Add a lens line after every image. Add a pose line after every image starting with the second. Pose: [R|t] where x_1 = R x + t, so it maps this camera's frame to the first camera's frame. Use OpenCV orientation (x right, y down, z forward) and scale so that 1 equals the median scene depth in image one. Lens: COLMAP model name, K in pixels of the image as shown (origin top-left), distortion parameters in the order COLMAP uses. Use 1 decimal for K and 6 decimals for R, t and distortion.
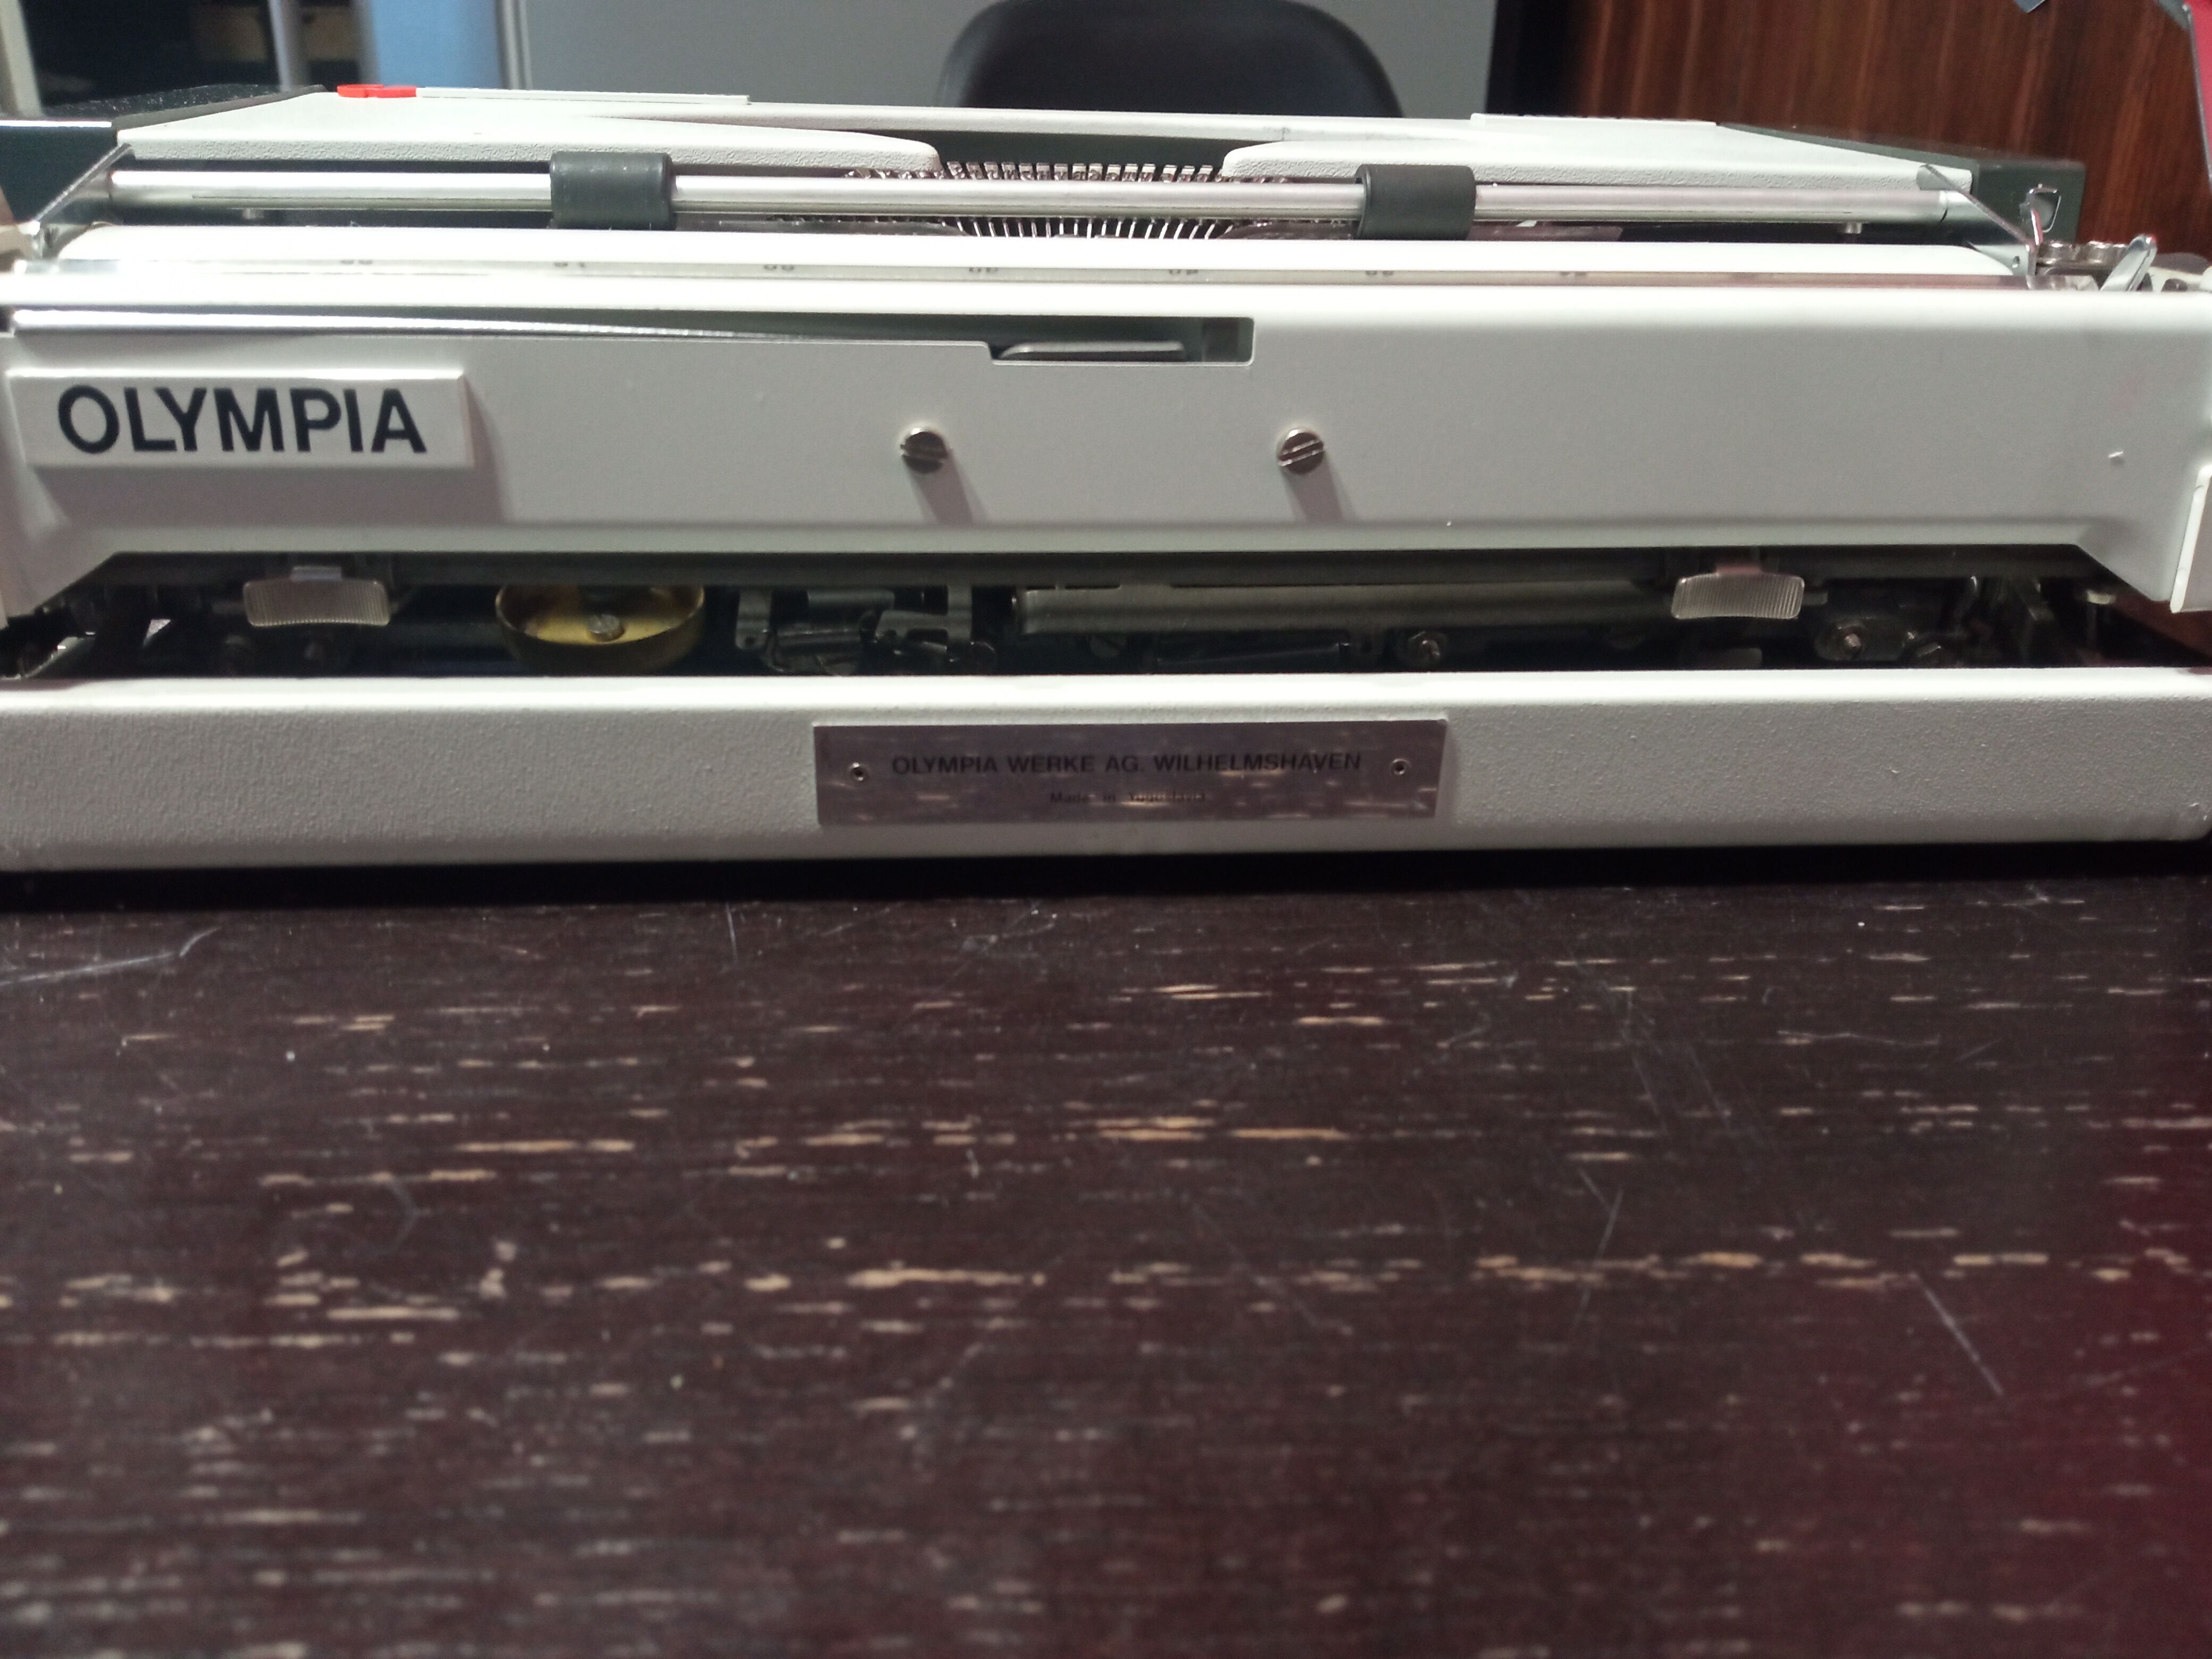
lens RADIAL K [[1857.6, 0, 1092.3], [0, 1857.6, 798.7], [0, 0, 1]] dist [0.162626, -0.333285]
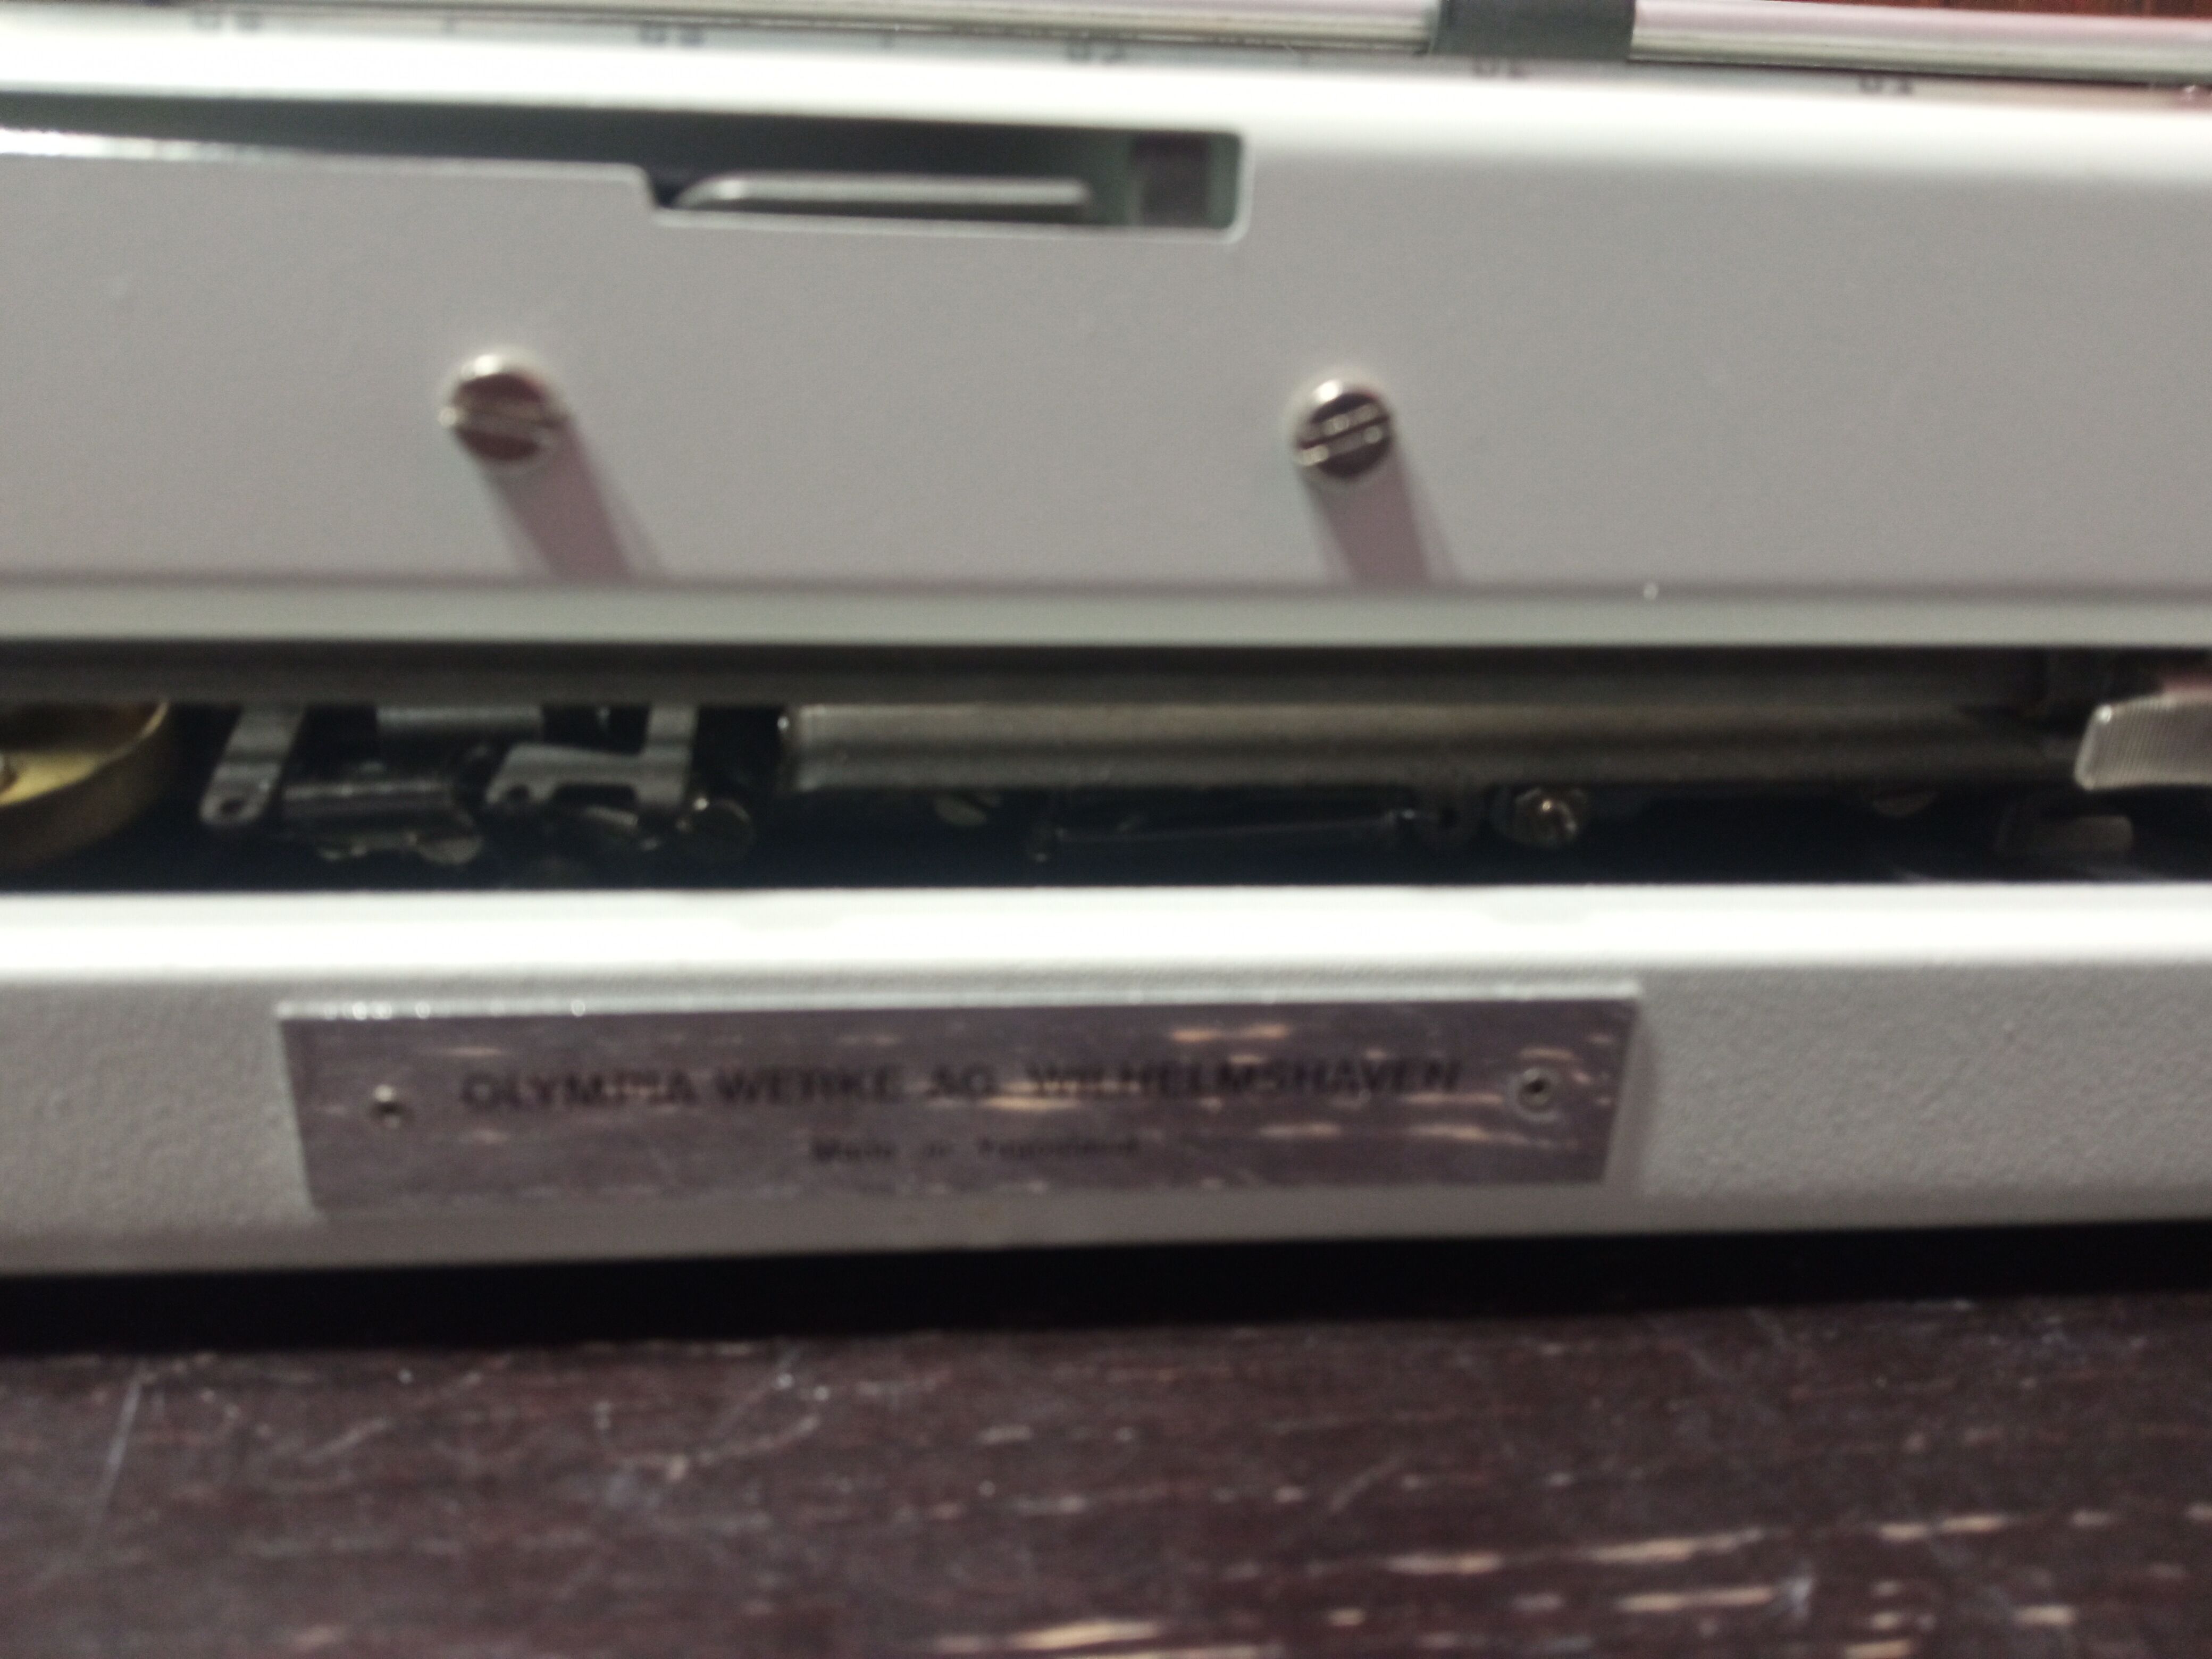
lens RADIAL K [[1857.6, 0, 1092.3], [0, 1857.6, 798.7], [0, 0, 1]] dist [0.162626, -0.333285]
pose [[0.999788, 0.008206, 0.018866, 0.039195], [-0.007638, 0.999520, -0.030035, -0.076797], [-0.019104, 0.029885, 0.999371, 0.513903]]
